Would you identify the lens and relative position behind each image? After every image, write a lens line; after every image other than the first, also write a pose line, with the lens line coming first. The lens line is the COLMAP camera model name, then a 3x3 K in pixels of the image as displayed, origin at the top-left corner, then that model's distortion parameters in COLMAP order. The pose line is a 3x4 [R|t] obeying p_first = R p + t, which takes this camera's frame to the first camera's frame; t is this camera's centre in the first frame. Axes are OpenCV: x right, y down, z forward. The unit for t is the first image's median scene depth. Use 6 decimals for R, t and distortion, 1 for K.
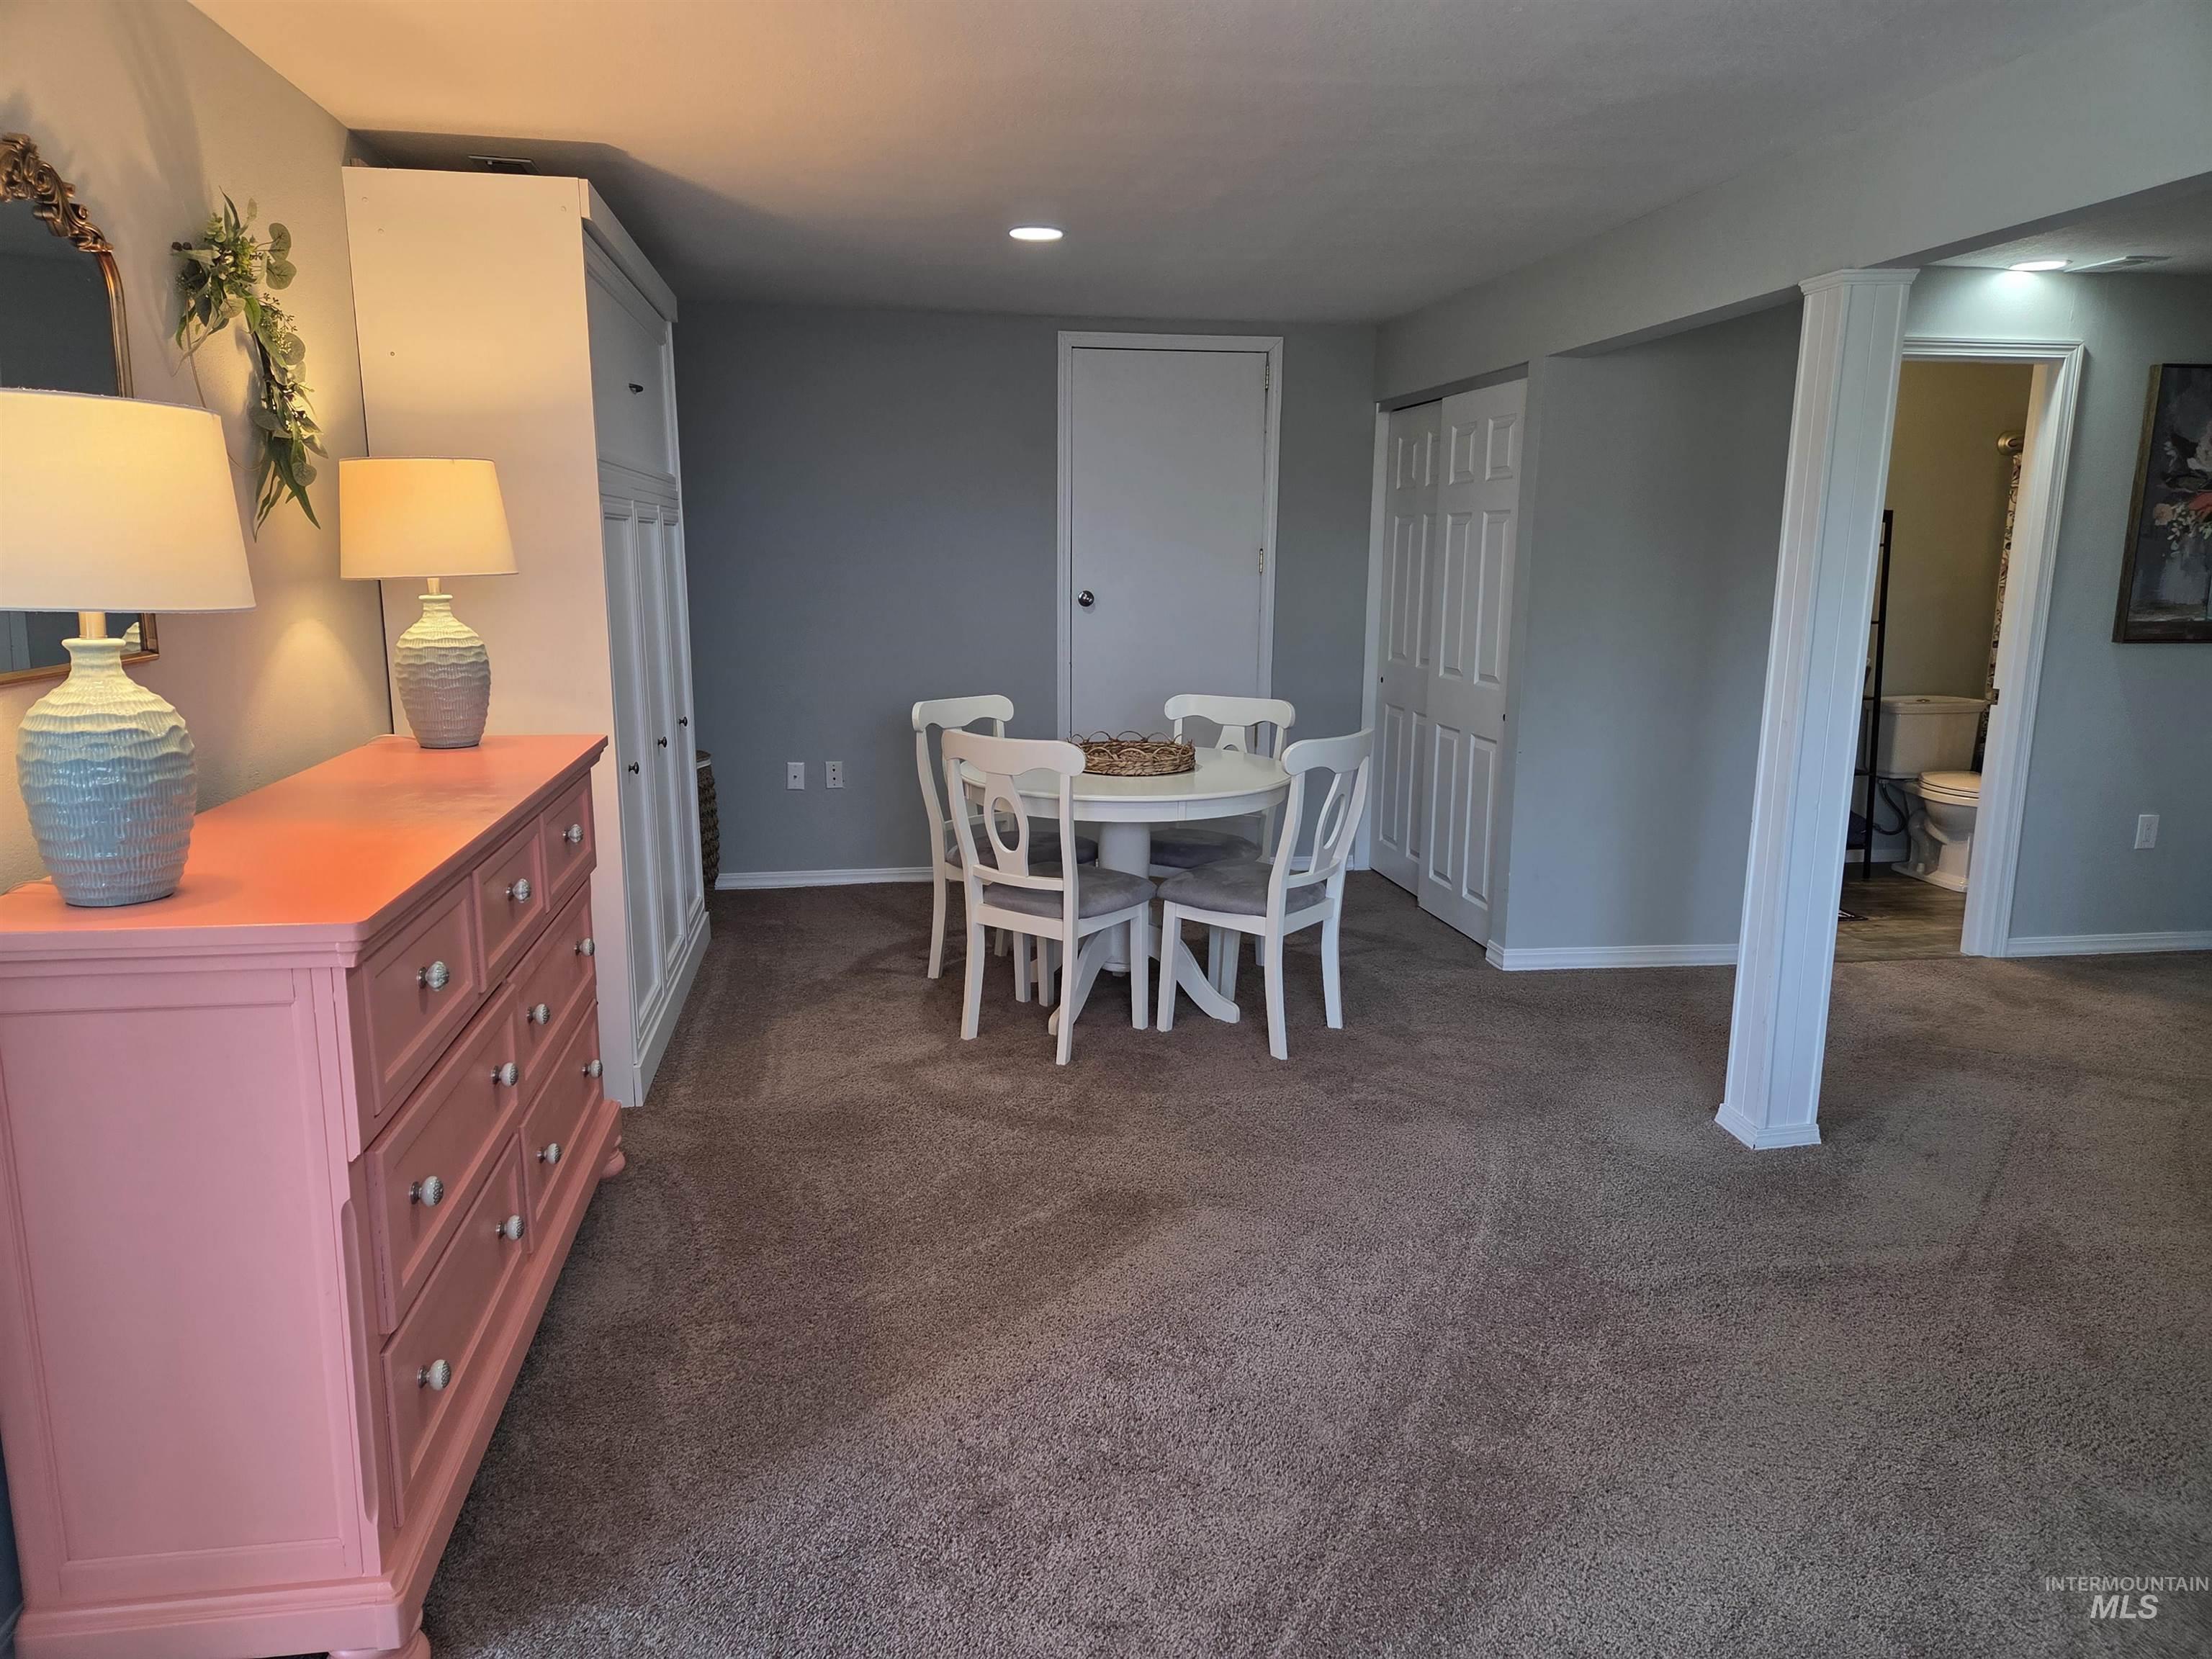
lens RADIAL K [[1496.5, 0, 1111.1], [0, 1496.5, 829.8], [0, 0, 1]] dist [0.046561, -0.025377]
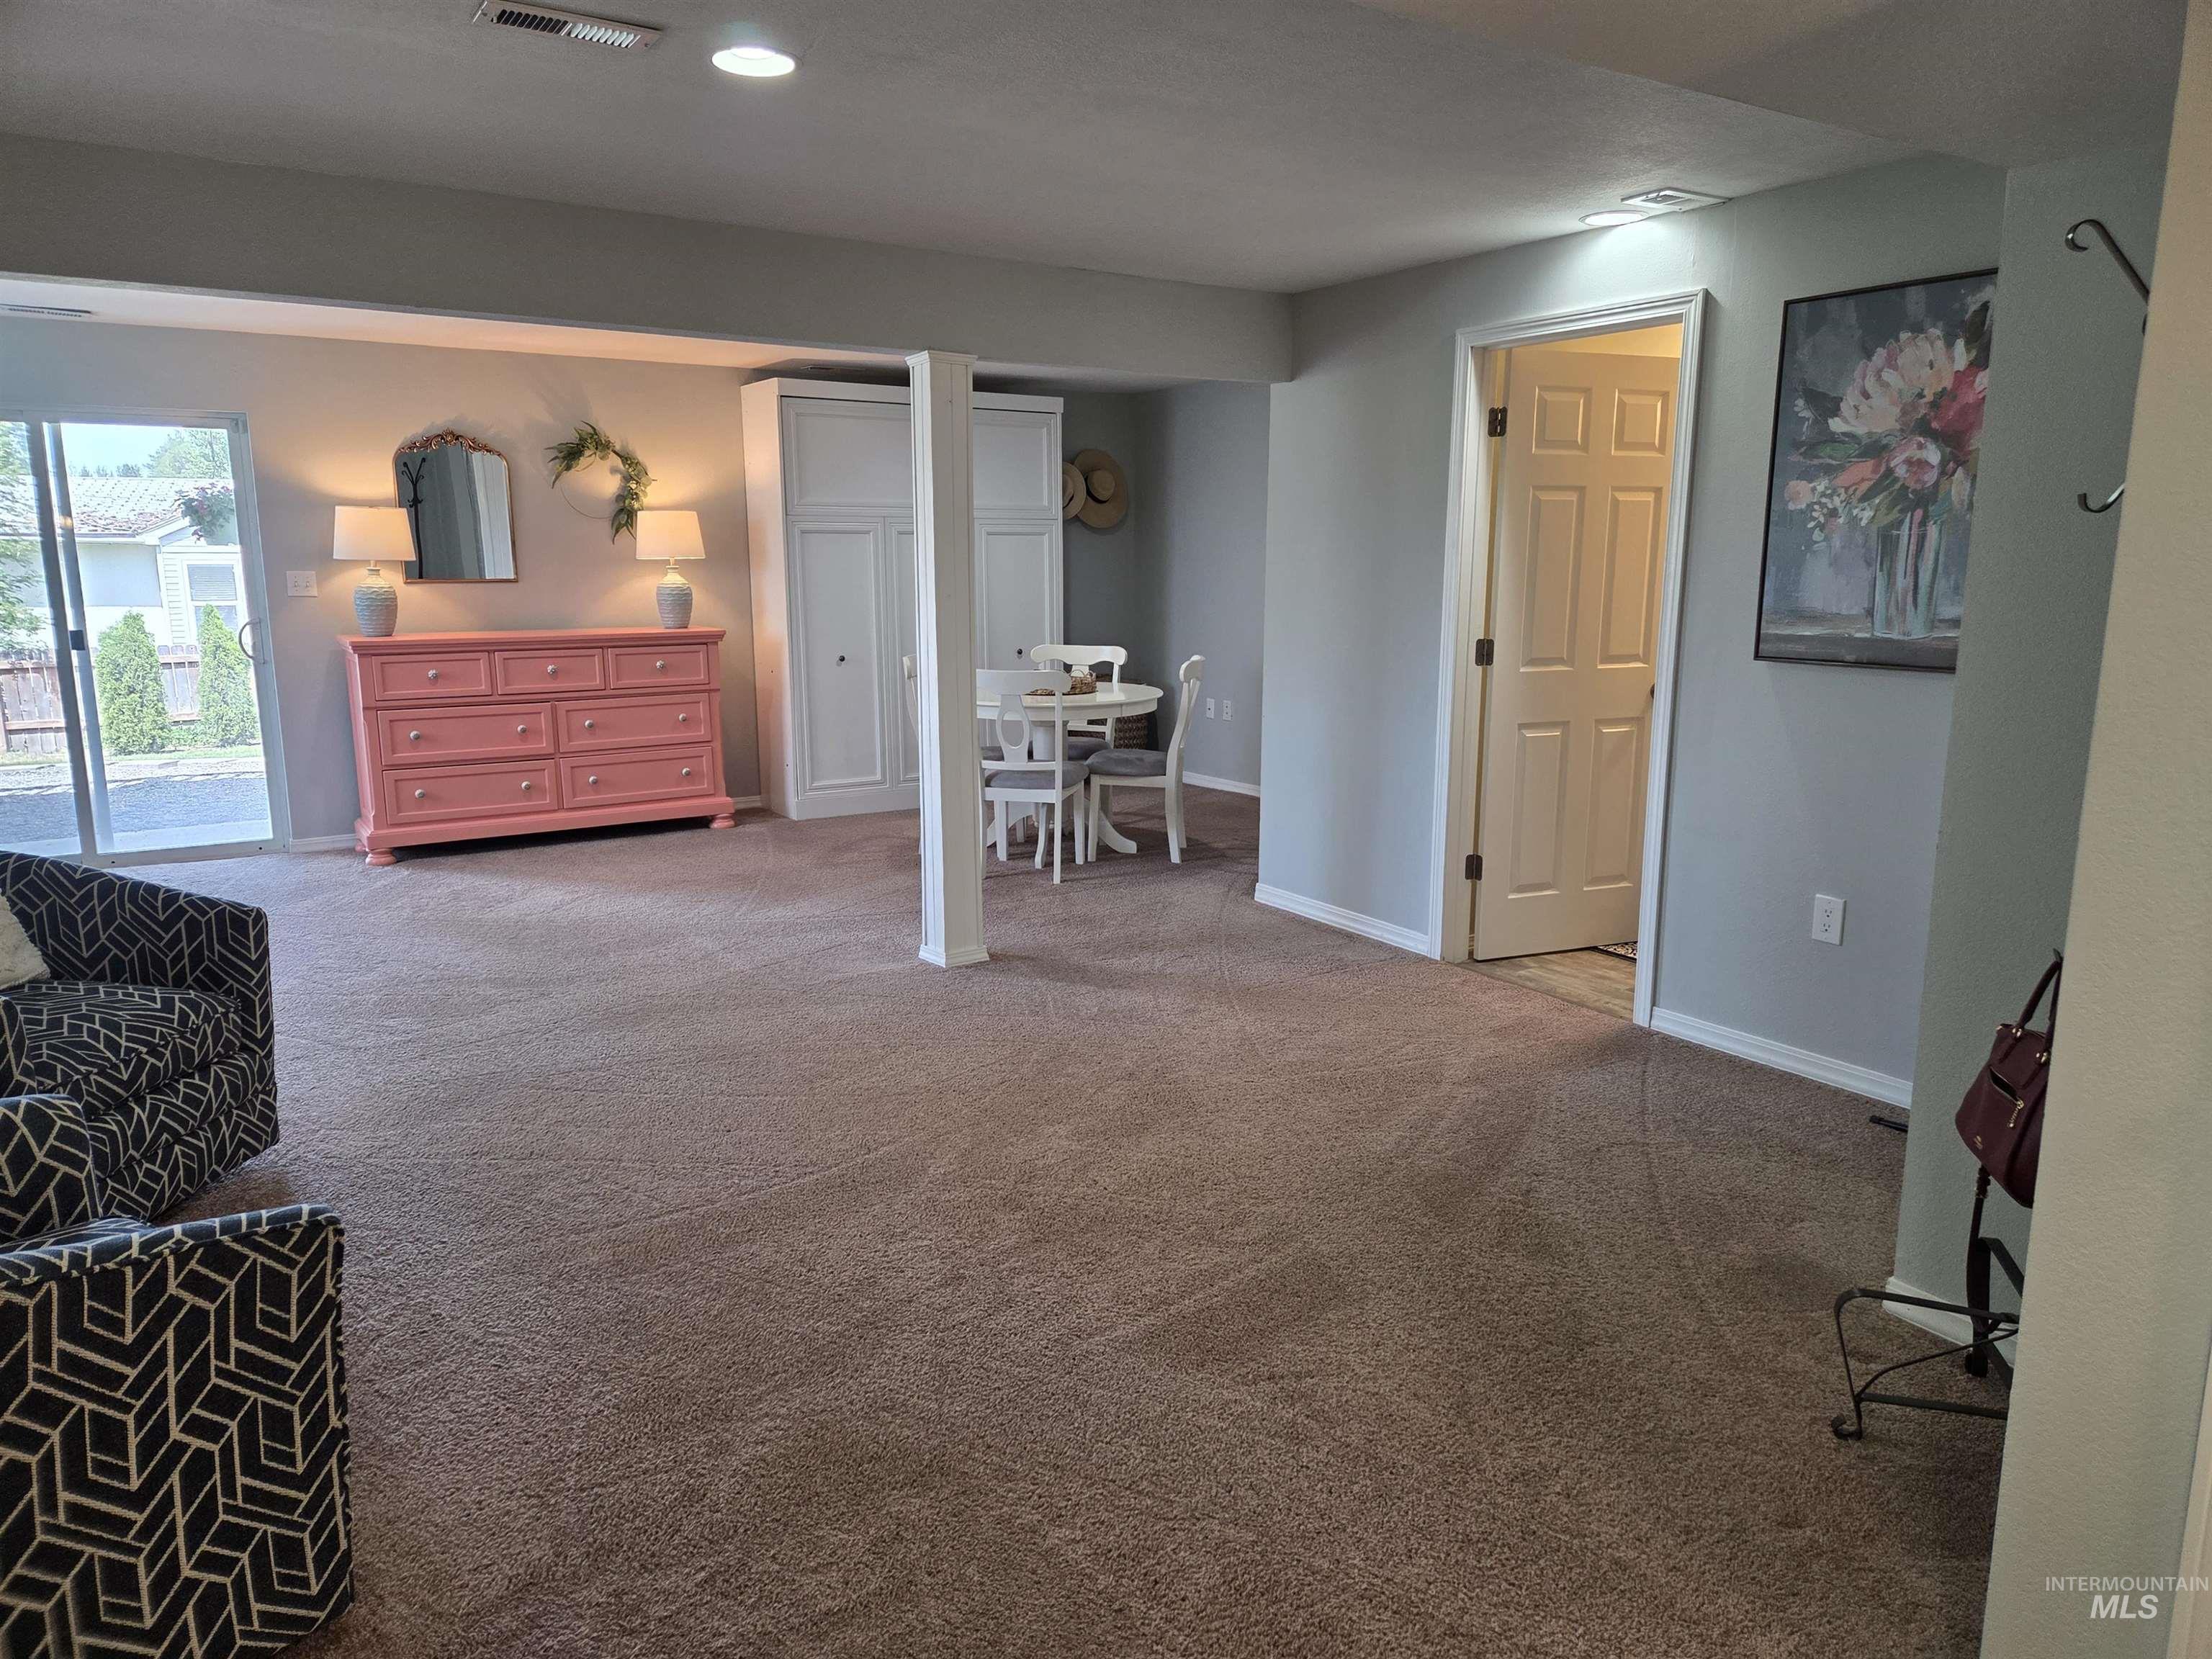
lens RADIAL K [[1496.5, 0, 1102.7], [0, 1496.5, 839.1], [0, 0, 1]] dist [0.046561, -0.025377]
pose [[0.402078, 0.168032, -0.900055, 1.263450], [-0.169418, 0.979695, 0.107216, -0.059462], [0.899795, 0.109376, 0.422381, 0.381882]]
